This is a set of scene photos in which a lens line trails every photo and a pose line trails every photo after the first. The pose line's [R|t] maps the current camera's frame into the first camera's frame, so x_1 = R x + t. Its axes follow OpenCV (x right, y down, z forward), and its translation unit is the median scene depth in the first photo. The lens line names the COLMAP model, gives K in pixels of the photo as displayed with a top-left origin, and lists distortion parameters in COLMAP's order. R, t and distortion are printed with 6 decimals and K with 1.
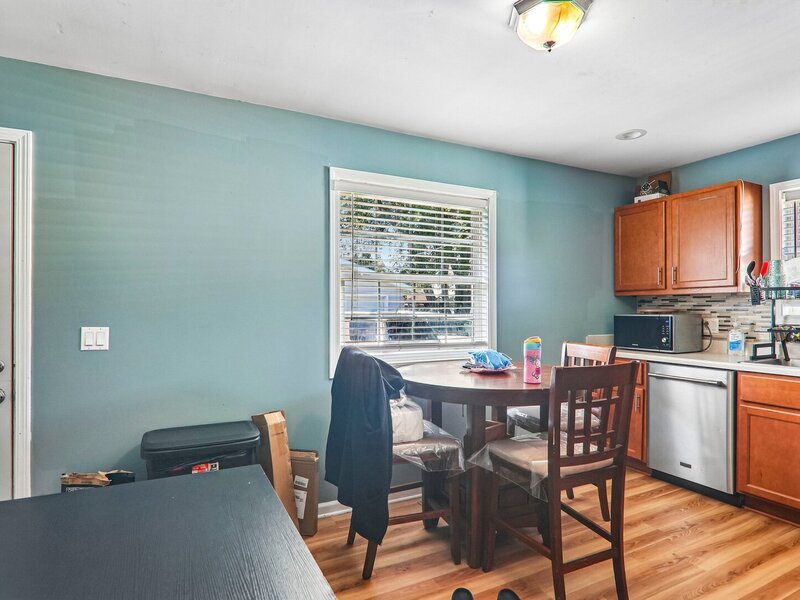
lens RADIAL K [[463.9, 0, 403.5], [0, 463.9, 308.0], [0, 0, 1]] dist [-0.006674, -0.001168]
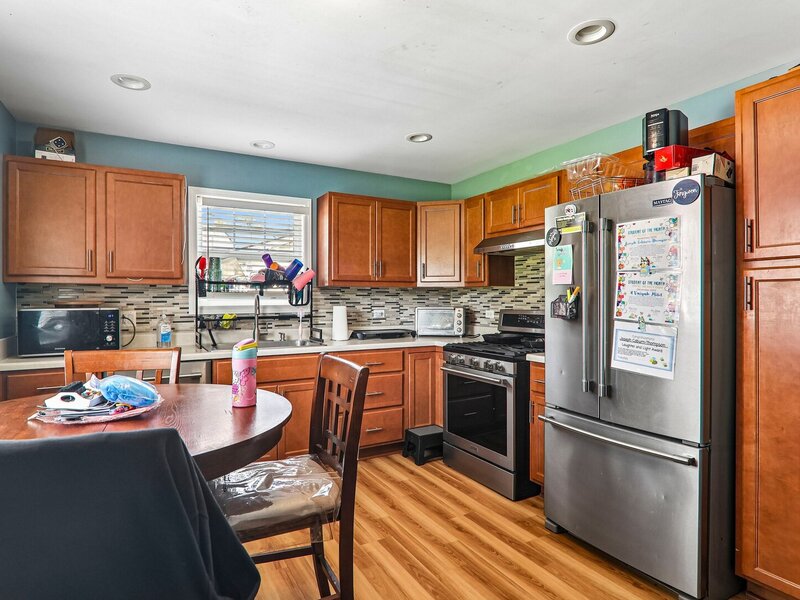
lens RADIAL K [[463.9, 0, 399.5], [0, 463.9, 299.6], [0, 0, 1]] dist [-0.006674, -0.001168]
pose [[-0.031085, 0.003079, 0.999512, -0.277884], [0.003728, 0.999989, -0.002965, 0.004298], [-0.999510, 0.003634, -0.031096, 0.488827]]
